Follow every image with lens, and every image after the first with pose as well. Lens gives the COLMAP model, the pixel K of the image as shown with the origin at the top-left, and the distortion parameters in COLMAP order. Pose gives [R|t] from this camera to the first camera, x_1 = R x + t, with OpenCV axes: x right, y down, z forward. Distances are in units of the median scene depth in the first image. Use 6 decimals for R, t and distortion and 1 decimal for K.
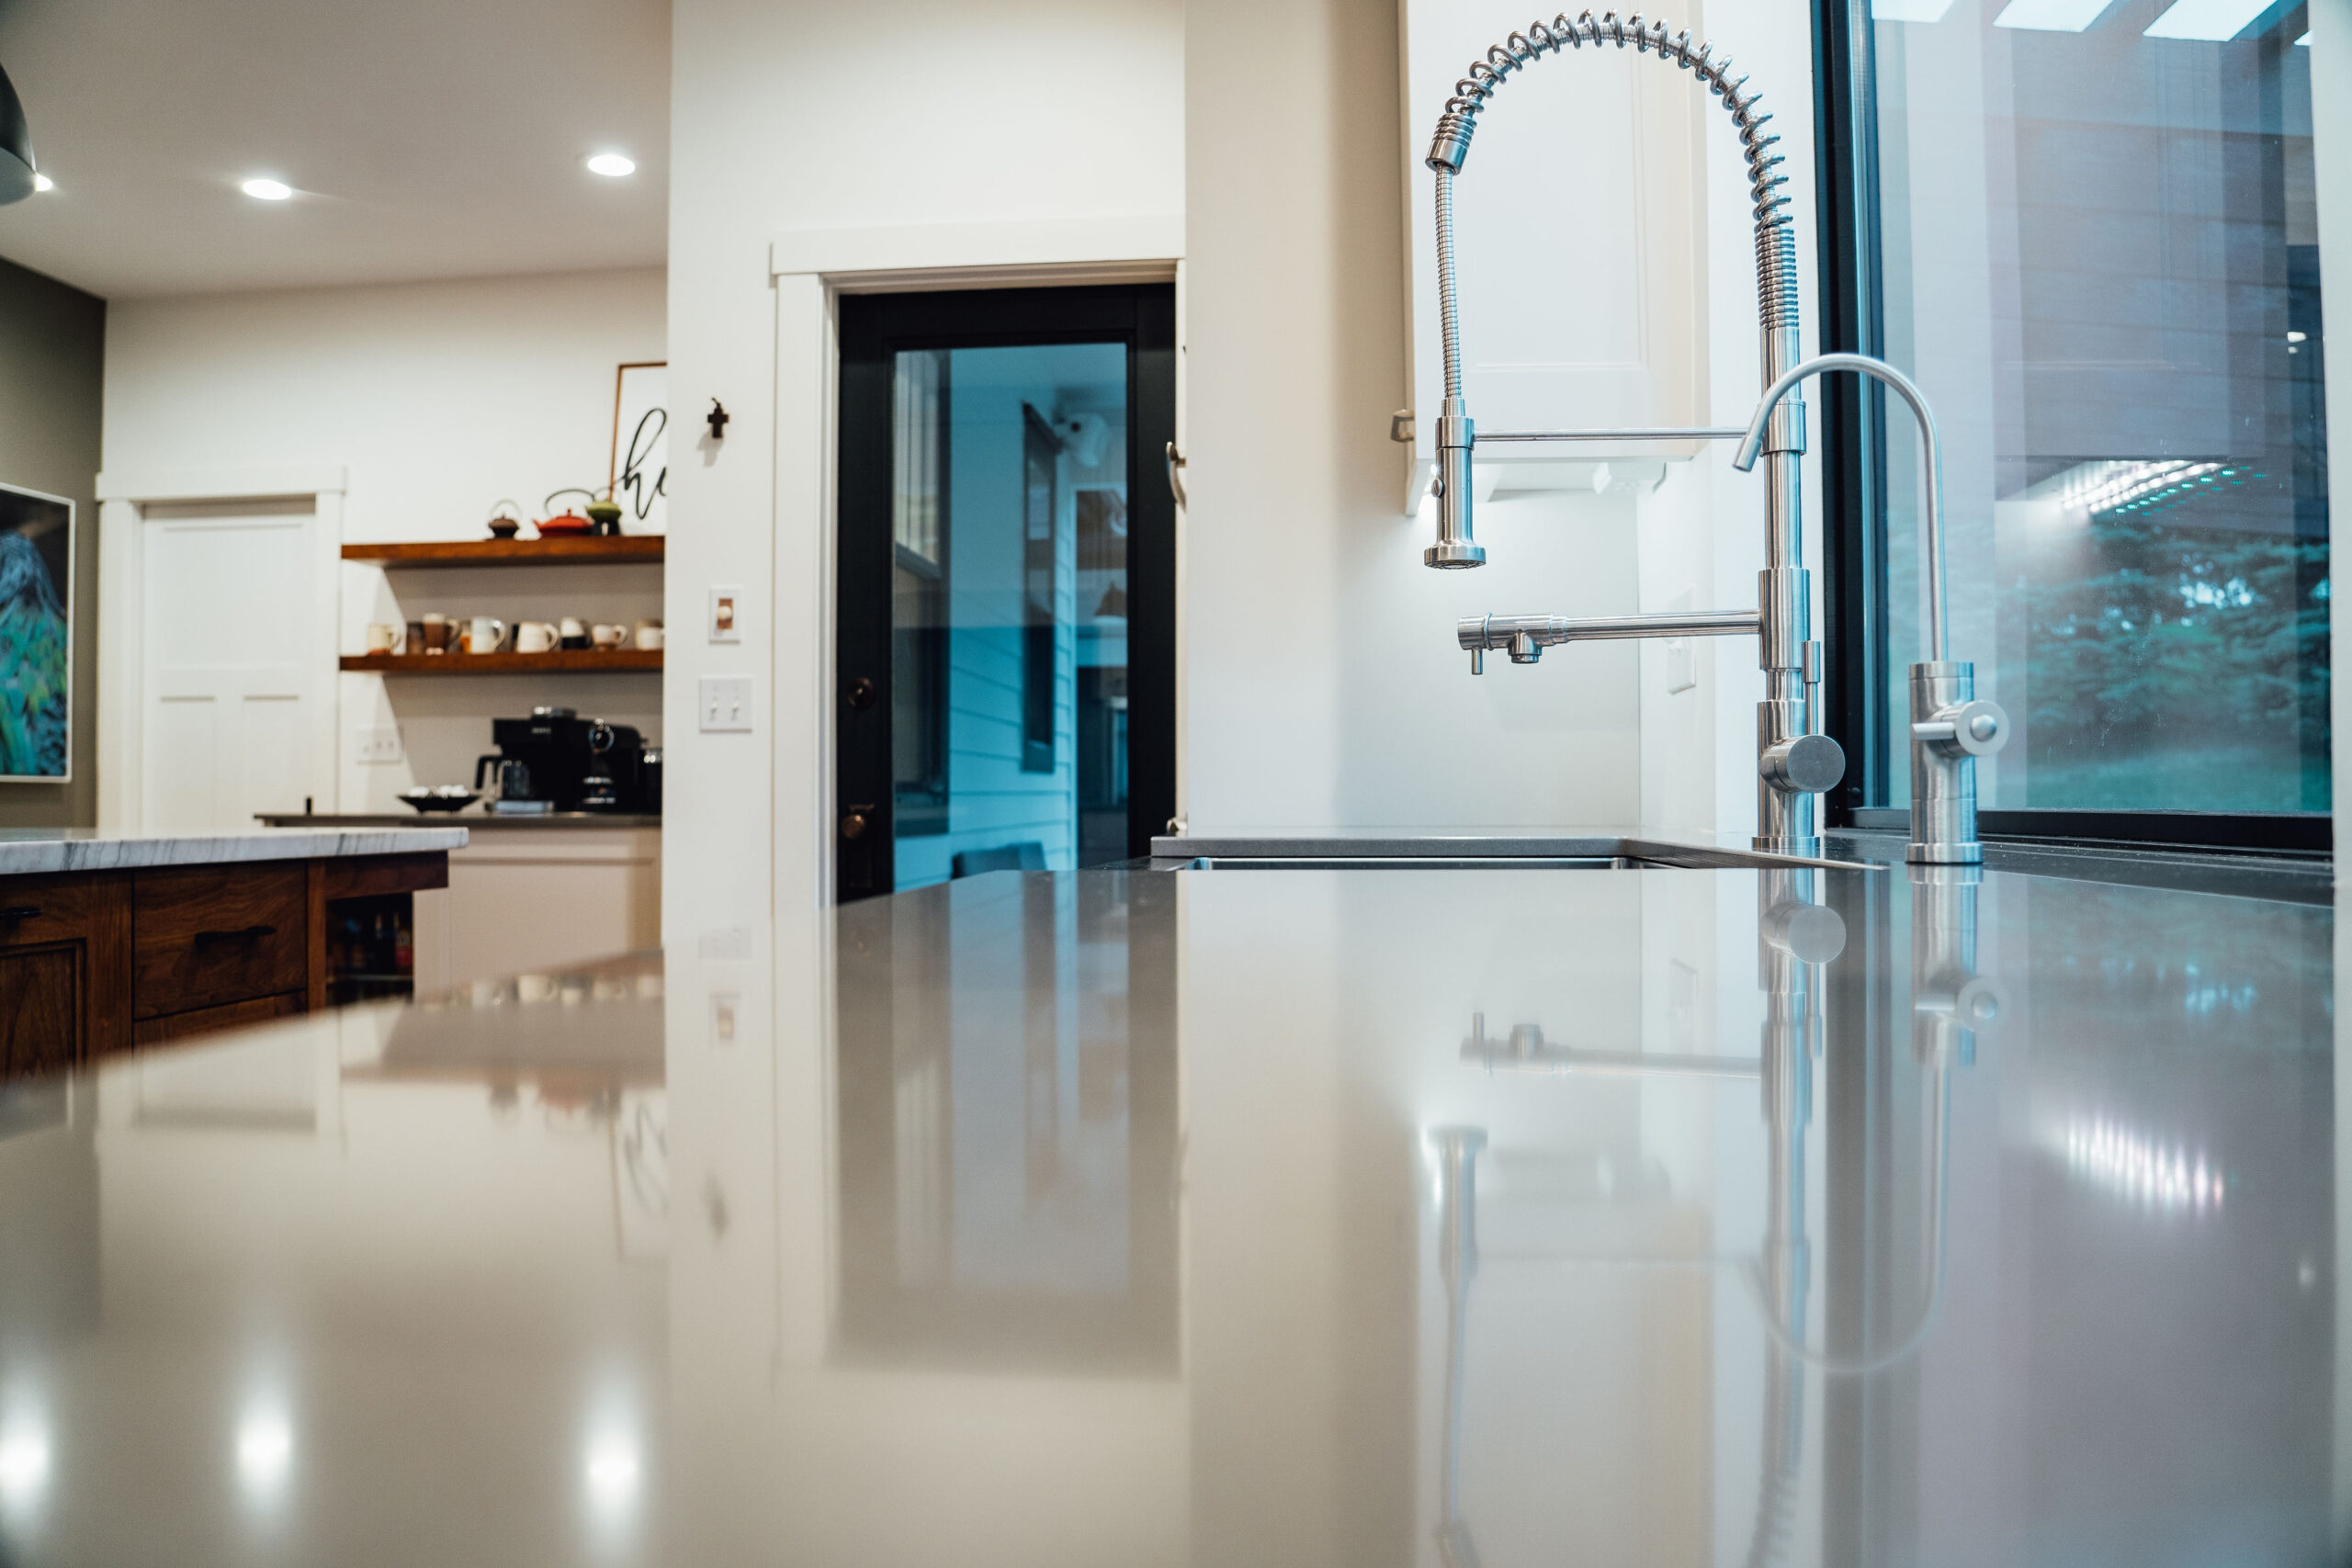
lens RADIAL K [[1642.8, 0, 1183.7], [0, 1642.8, 792.5], [0, 0, 1]] dist [-0.099969, 0.030182]
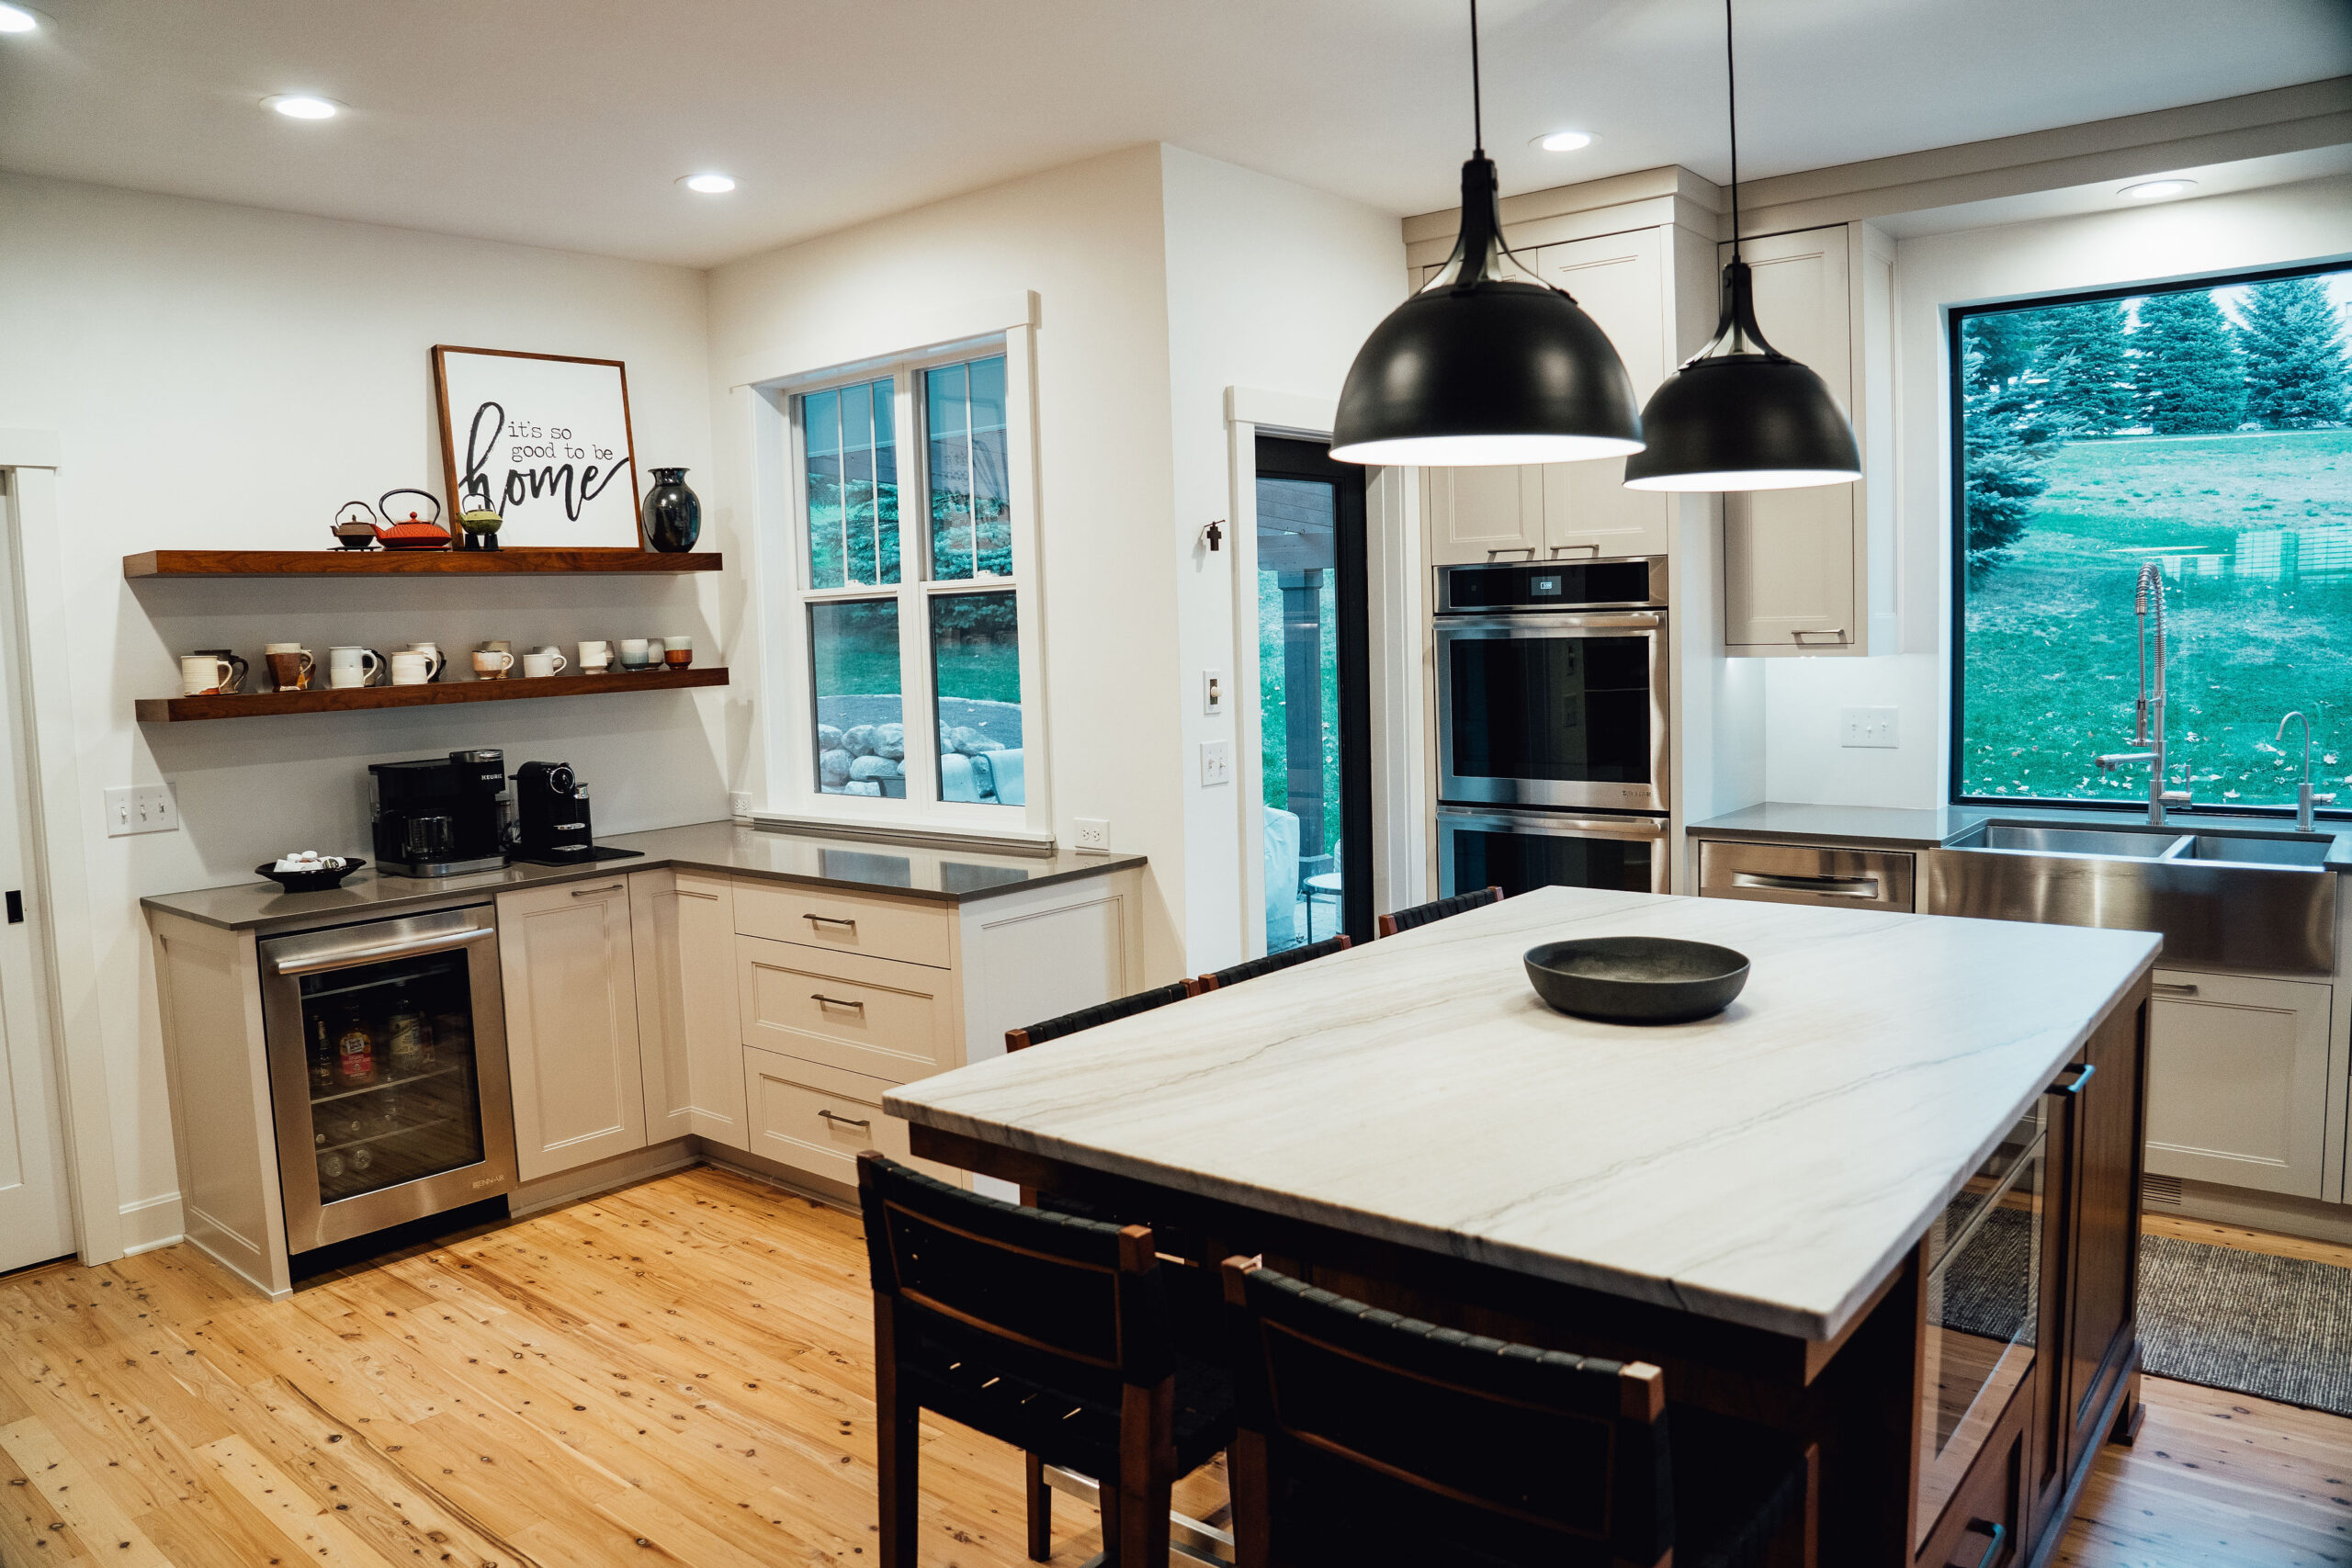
lens RADIAL K [[1642.8, 0, 1162.4], [0, 1642.8, 764.3], [0, 0, 1]] dist [-0.099969, 0.030182]
pose [[0.611425, -0.082047, 0.787037, -0.824854], [0.032223, 0.996367, 0.078836, -0.098289], [-0.790646, -0.022841, 0.611848, 0.165441]]
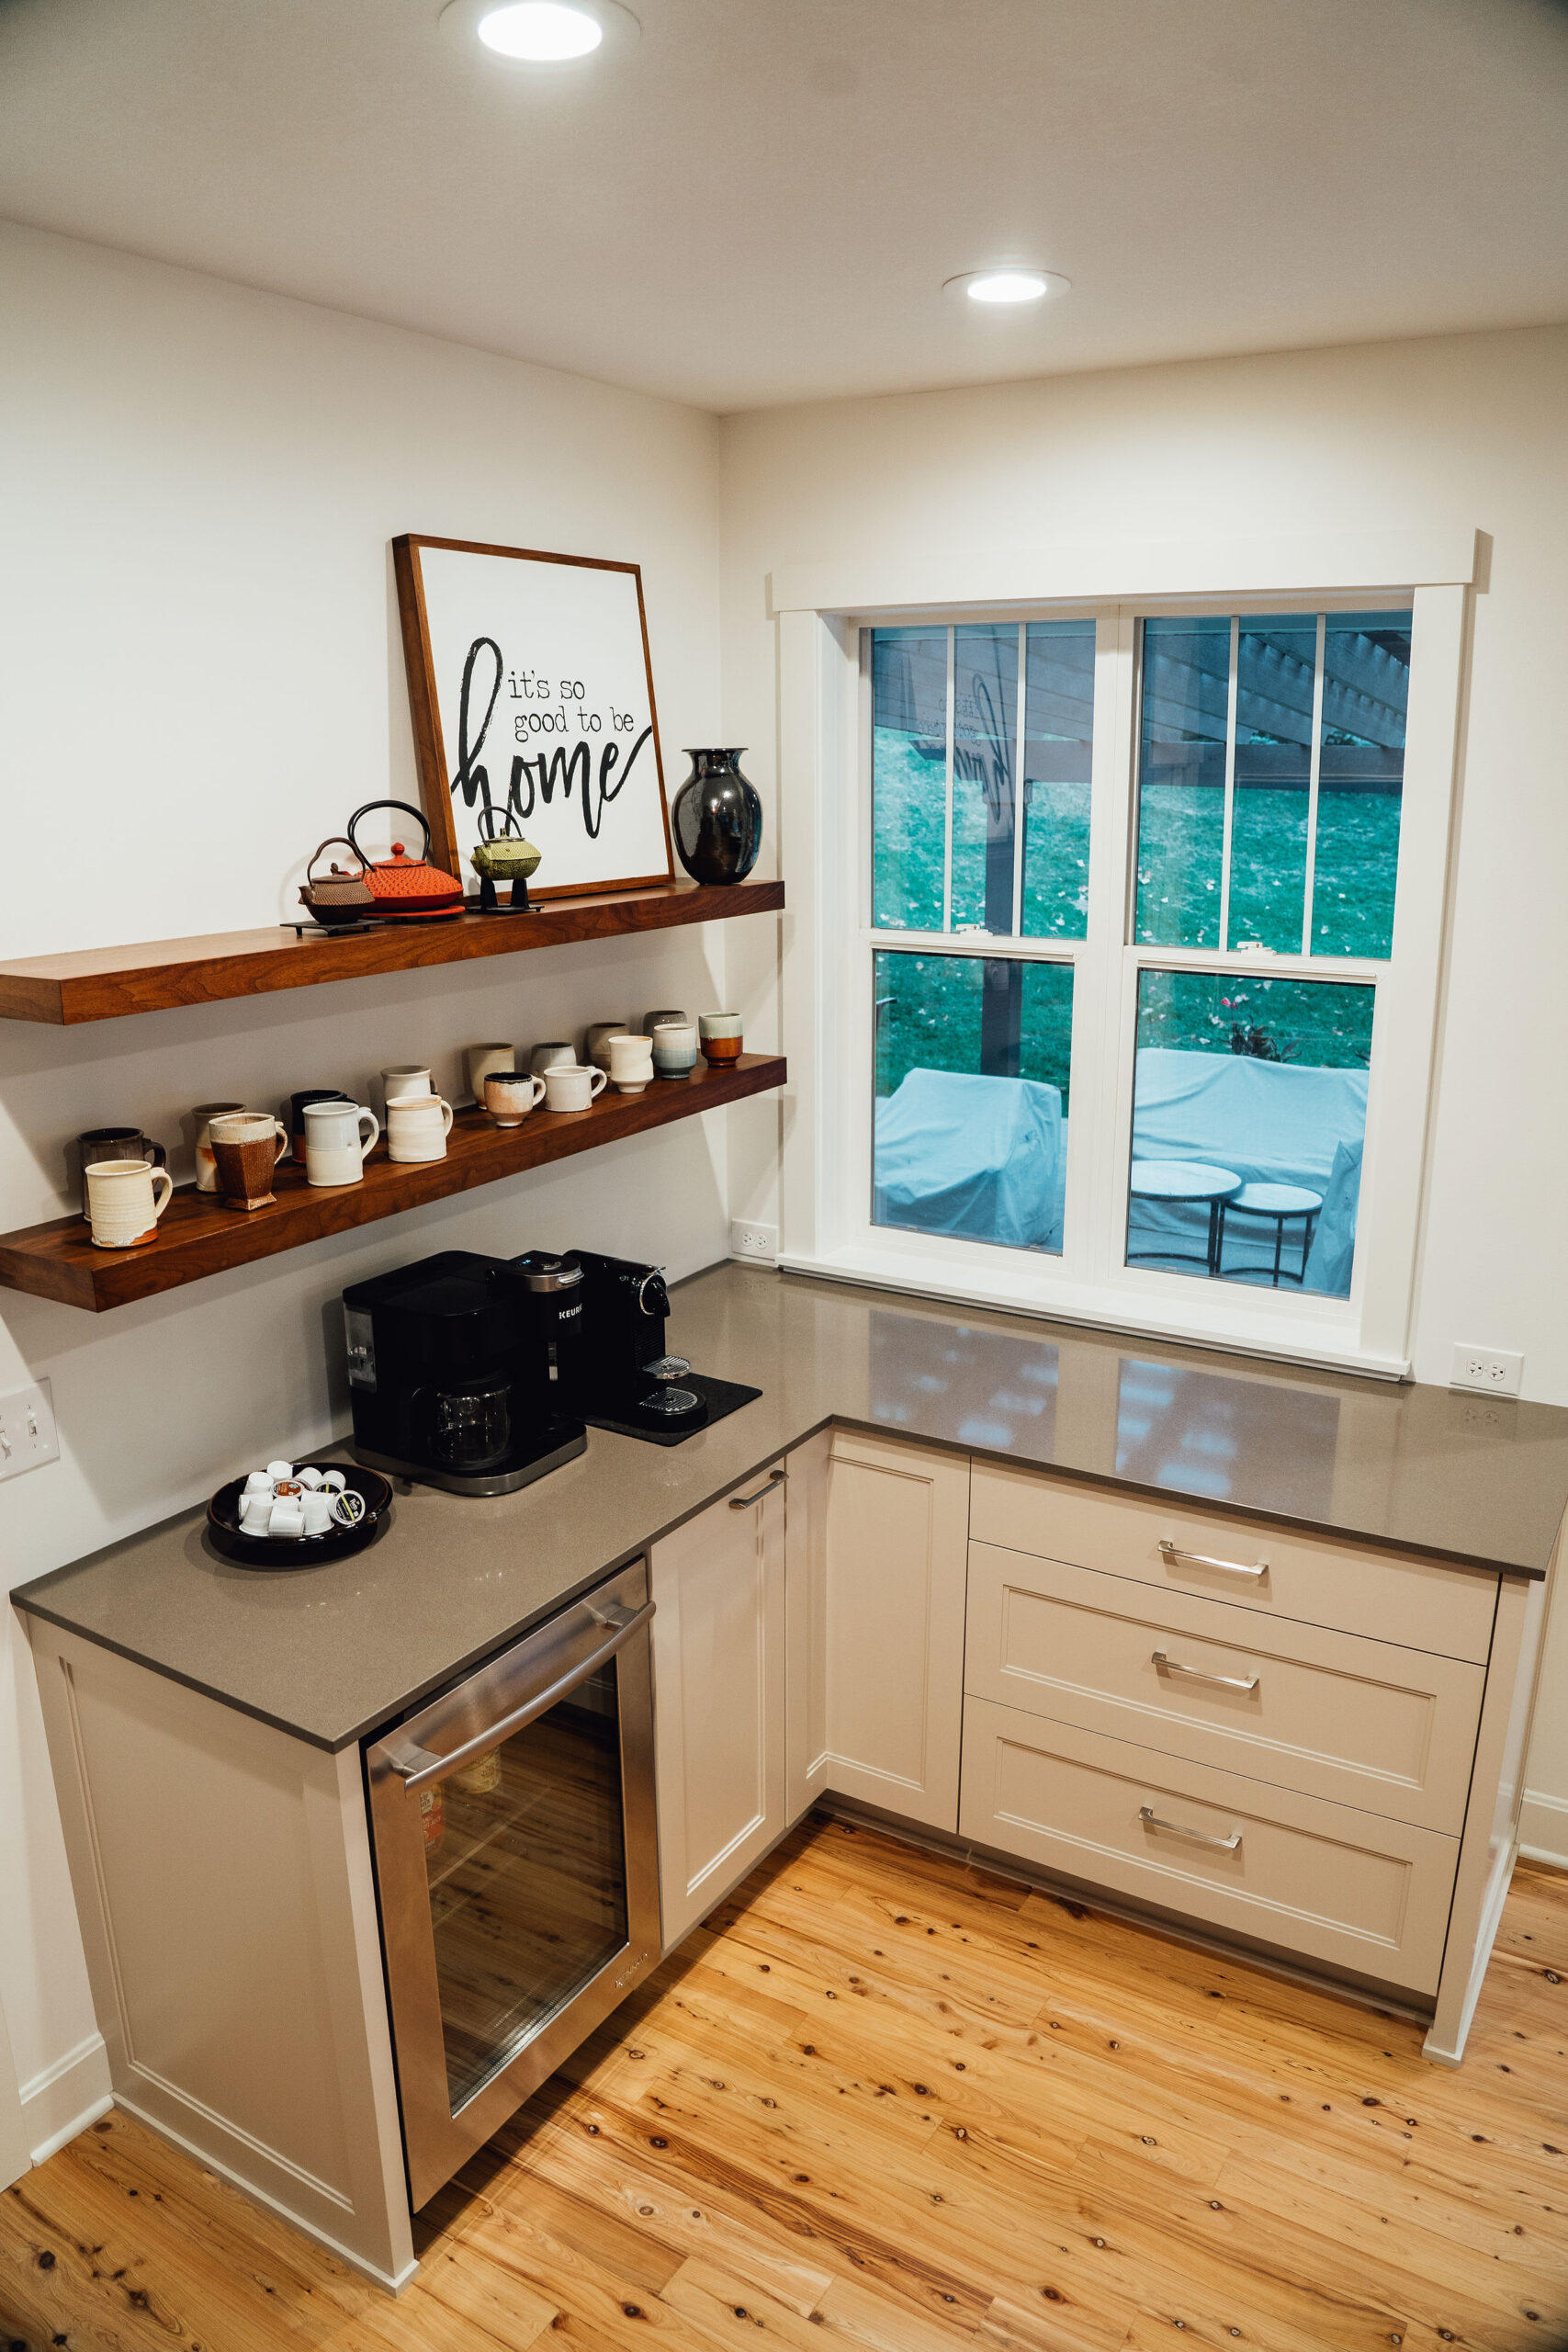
lens RADIAL K [[1642.8, 0, 793.5], [0, 1642.8, 1168.8], [0, 0, 1]] dist [-0.099969, 0.030182]
pose [[0.475202, -0.215946, 0.852966, -0.766585], [0.001773, 0.969648, 0.244499, -0.202509], [-0.879875, -0.114674, 0.461162, 0.666663]]
